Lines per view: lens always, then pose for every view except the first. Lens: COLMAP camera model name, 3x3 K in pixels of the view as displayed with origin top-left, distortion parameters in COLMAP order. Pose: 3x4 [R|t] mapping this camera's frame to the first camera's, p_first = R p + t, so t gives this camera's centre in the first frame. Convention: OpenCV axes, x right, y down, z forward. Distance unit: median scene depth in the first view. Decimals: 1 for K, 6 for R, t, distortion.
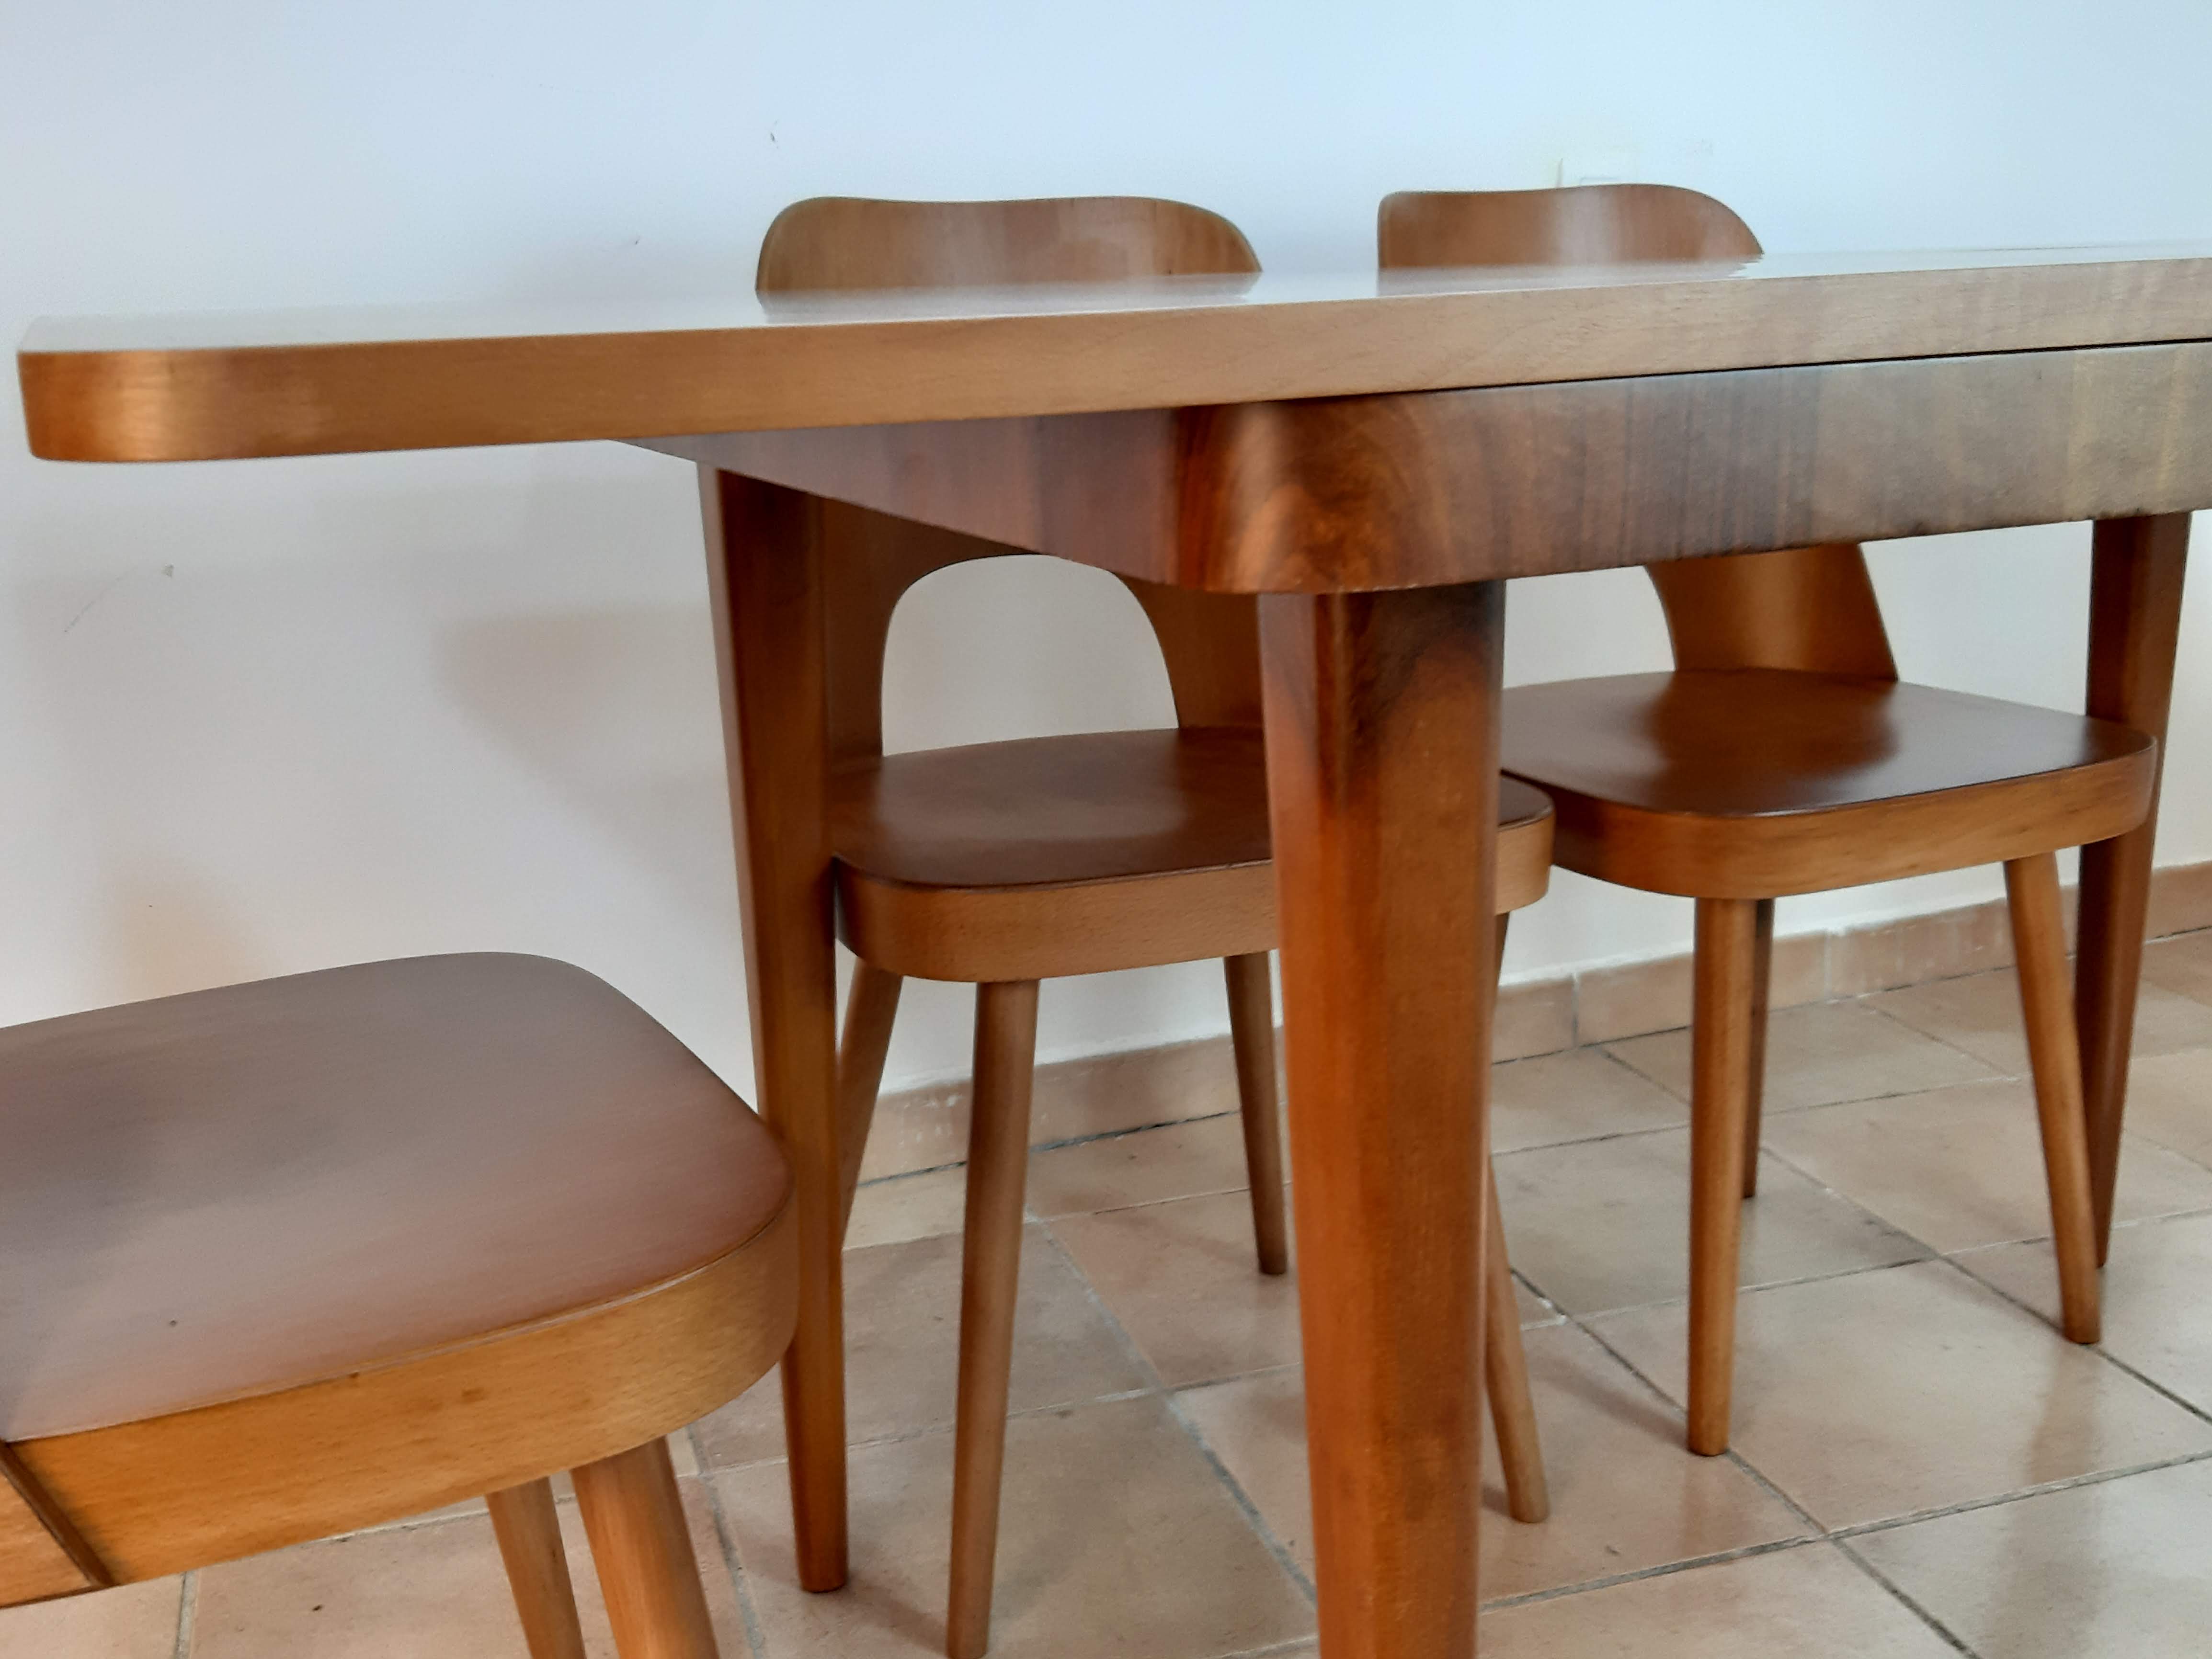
lens RADIAL K [[2329.8, 0, 1098.0], [0, 2329.8, 837.1], [0, 0, 1]] dist [0.118772, -0.296233]
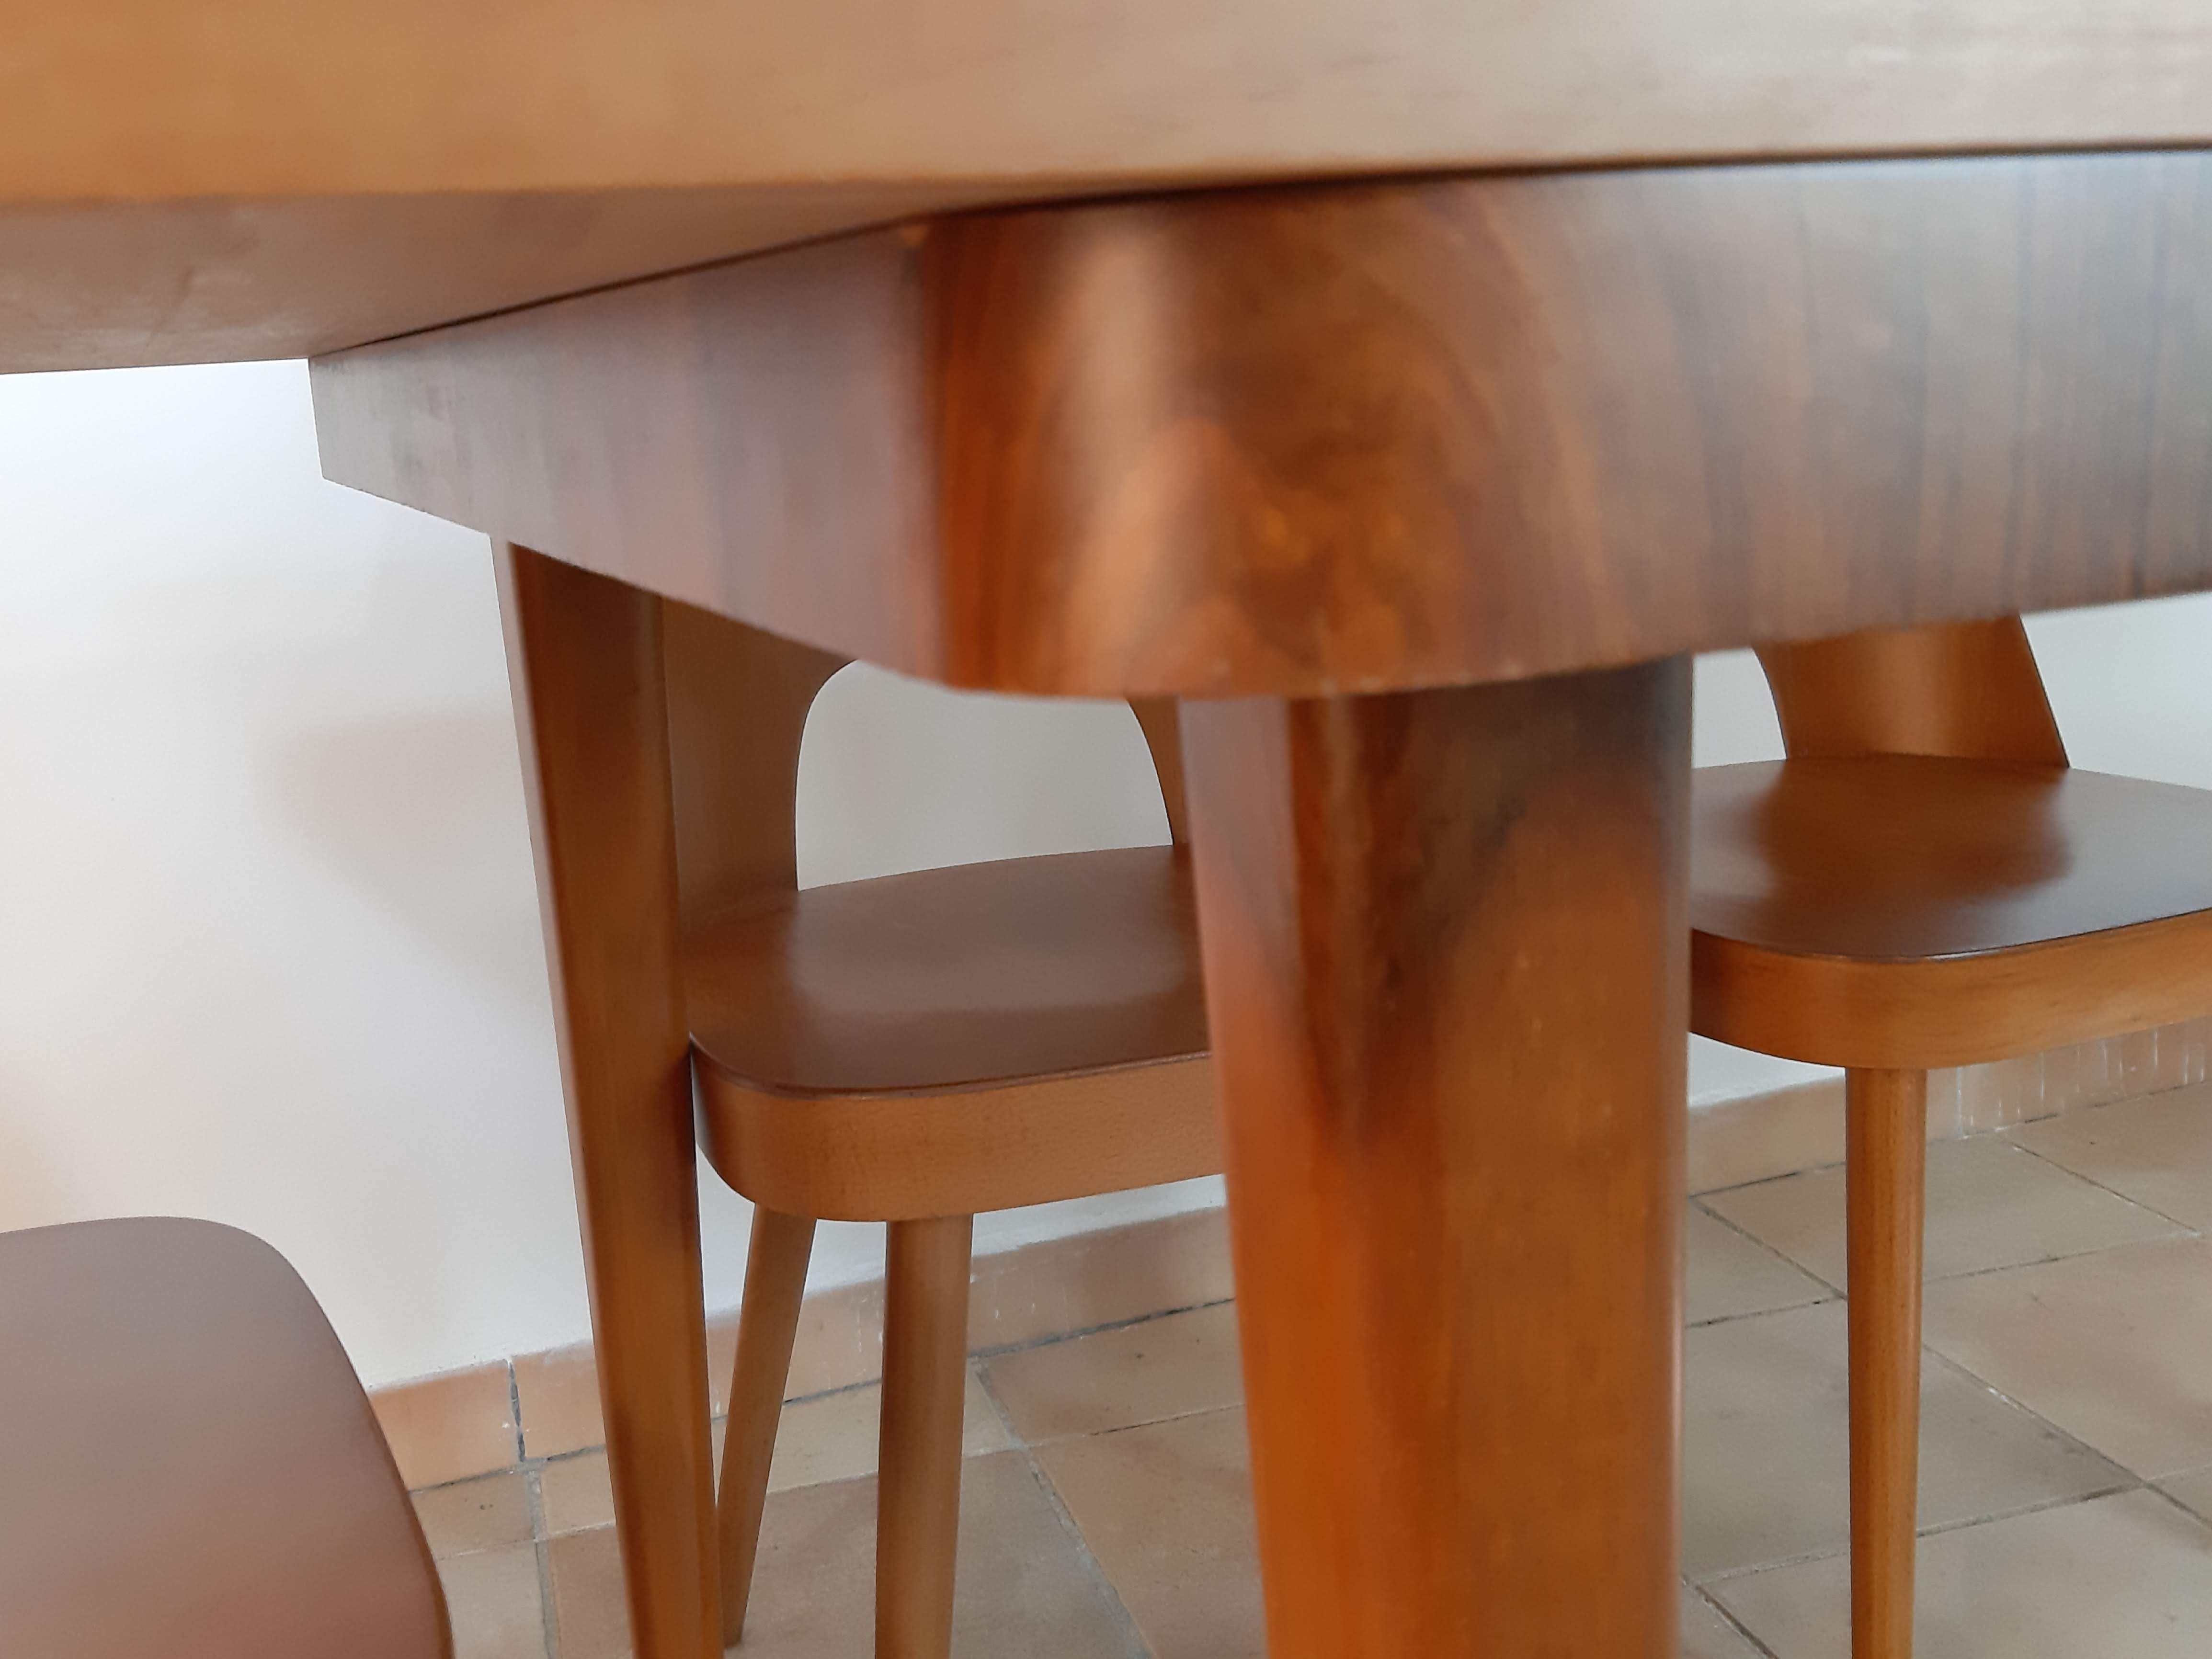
lens RADIAL K [[2313.8, 0, 1098.6], [0, 2313.8, 805.2], [0, 0, 1]] dist [0.129369, -0.274684]
pose [[0.999606, -0.021493, -0.018034, 0.028523], [0.020598, 0.998614, -0.048427, -0.026987], [0.019050, 0.048036, 0.998664, 0.242670]]
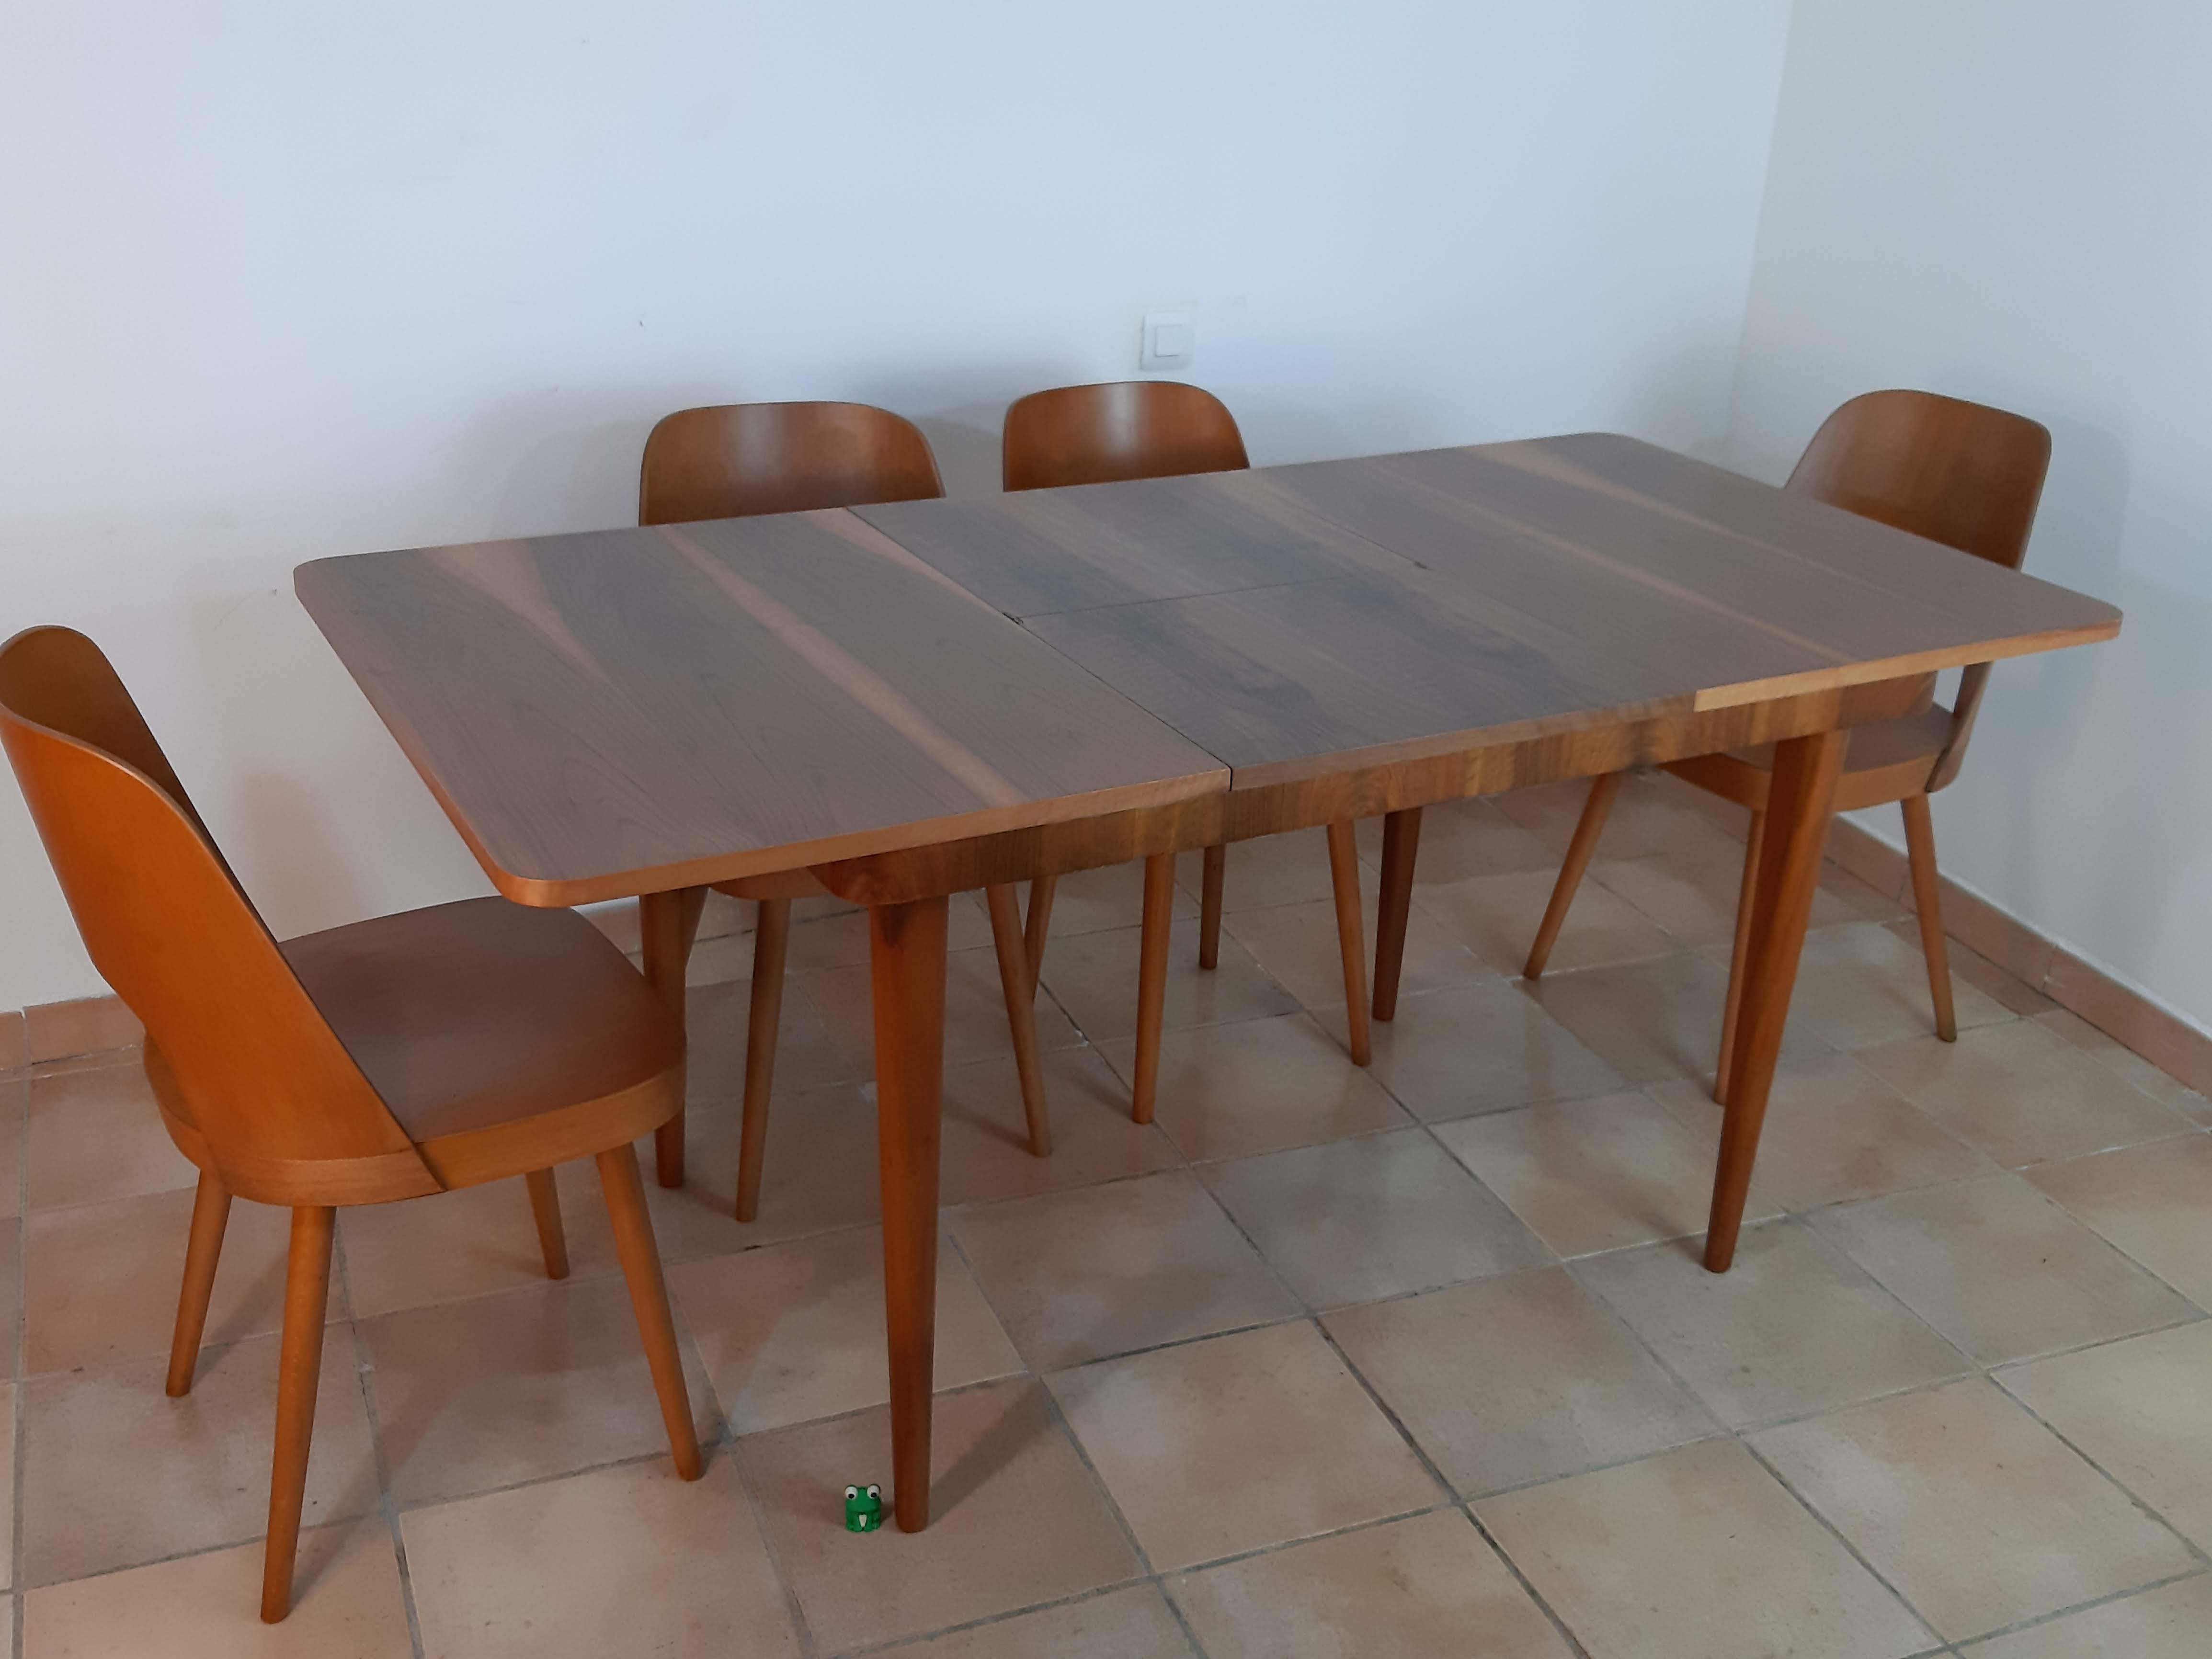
lens RADIAL K [[2313.8, 0, 1098.6], [0, 2313.8, 805.2], [0, 0, 1]] dist [0.129369, -0.274684]
pose [[0.994586, 0.034530, 0.098009, 0.034906], [-0.049311, 0.987048, 0.152657, -0.303728], [-0.091468, -0.156664, 0.983407, -0.881922]]
